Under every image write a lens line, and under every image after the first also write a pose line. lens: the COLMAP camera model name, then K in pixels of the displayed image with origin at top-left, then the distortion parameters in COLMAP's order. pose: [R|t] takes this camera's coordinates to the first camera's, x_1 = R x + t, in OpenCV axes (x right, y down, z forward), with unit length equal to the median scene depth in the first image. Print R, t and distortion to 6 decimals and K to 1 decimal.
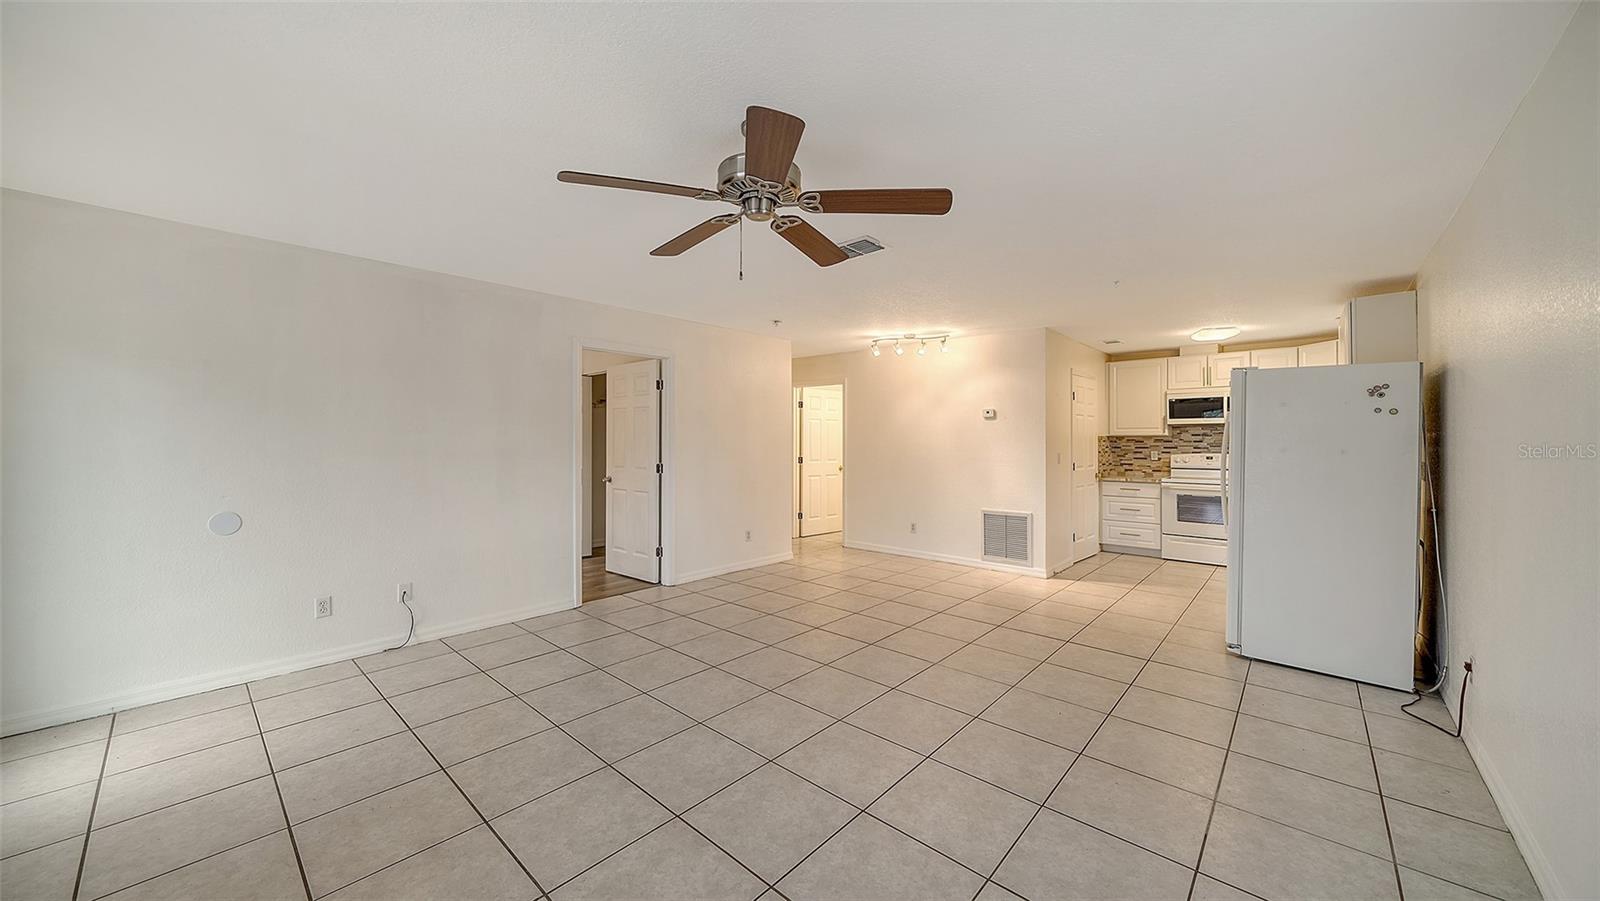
lens RADIAL K [[564.4, 0, 799.9], [0, 564.4, 435.2], [0, 0, 1]] dist [0.000300, -0.000004]
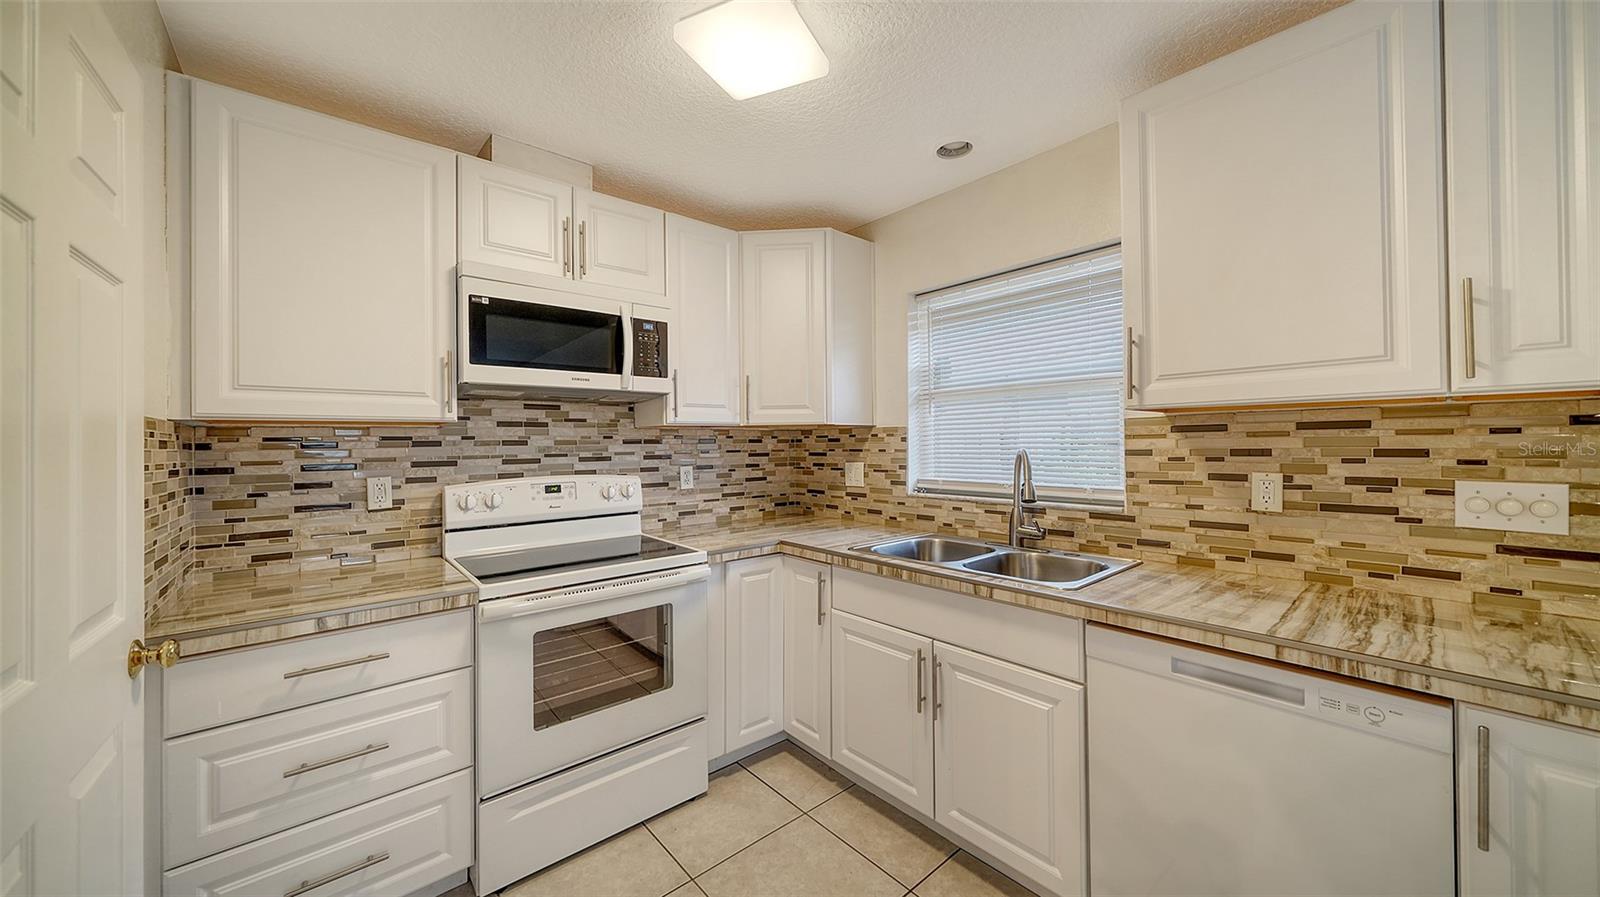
lens RADIAL K [[562.0, 0, 804.9], [0, 562.0, 438.8], [0, 0, 1]] dist [0.000754, 0.000052]
pose [[0.116628, 0.005493, 0.993161, 0.392919], [0.000473, 0.999984, -0.005587, 0.010846], [-0.993176, 0.001121, 0.116623, 0.800192]]
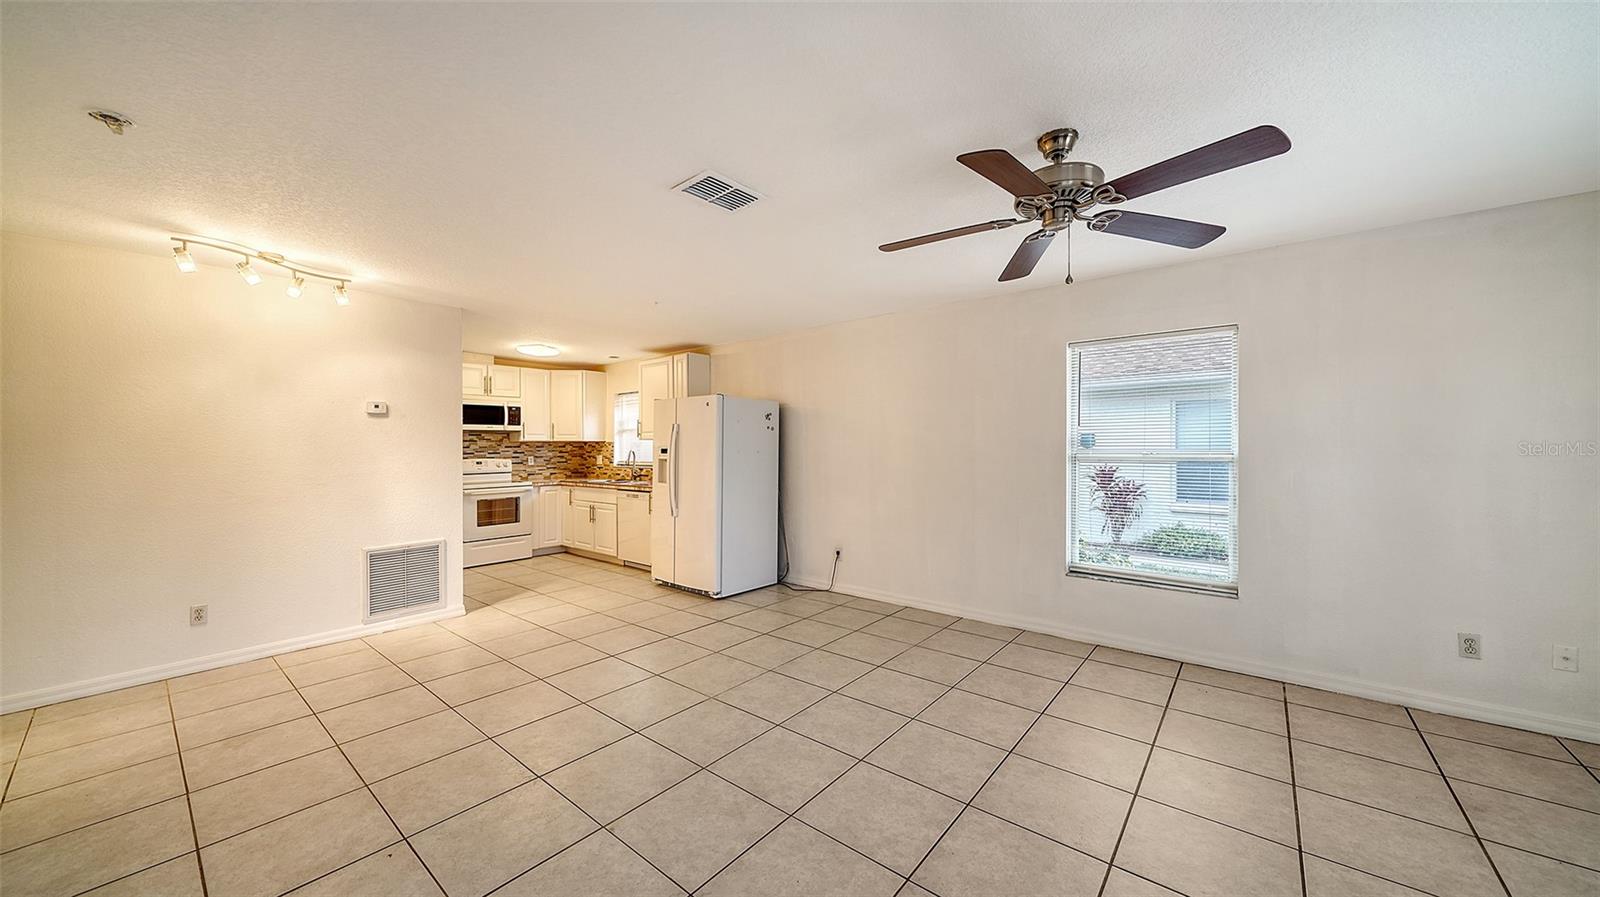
lens RADIAL K [[559.6, 0, 789.7], [0, 559.6, 444.3], [0, 0, 1]] dist [-0.000360, -0.000056]
pose [[-0.025968, 0.000033, 0.999663, -0.321659], [-0.005270, 0.999986, -0.000170, 0.002713], [-0.999649, -0.005273, -0.025967, 0.452818]]
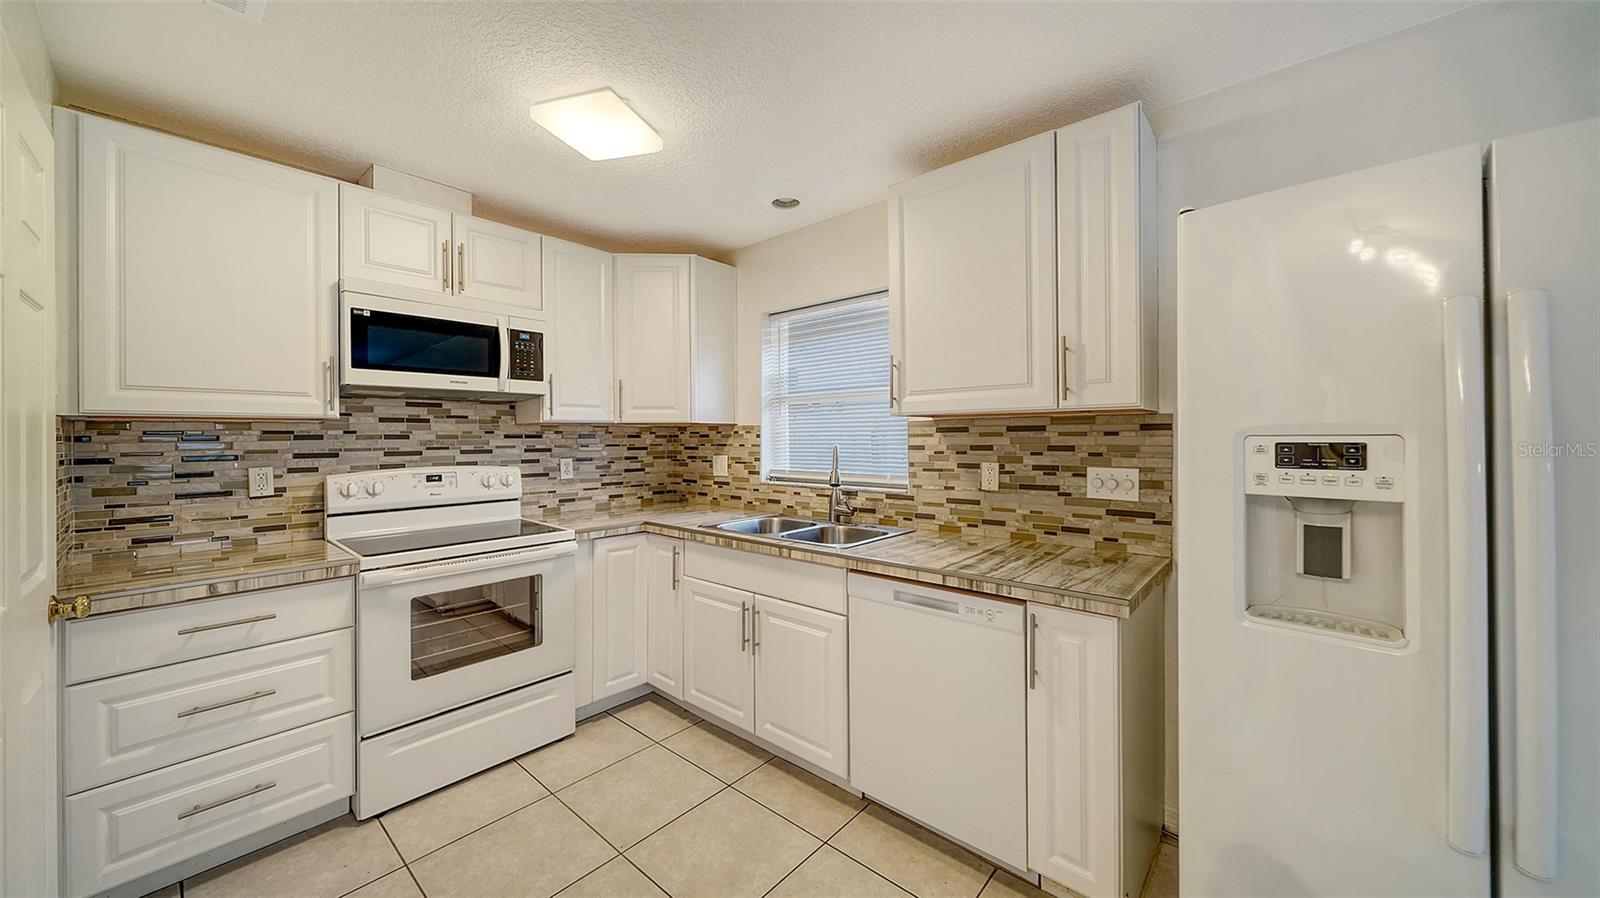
lens RADIAL K [[560.0, 0, 811.6], [0, 560.0, 438.1], [0, 0, 1]] dist [-0.000379, -0.000159]
pose [[-0.031902, -0.002783, 0.999487, 0.323604], [-0.005932, 0.999979, 0.002595, 0.009387], [-0.999473, -0.005846, -0.031918, 0.746233]]
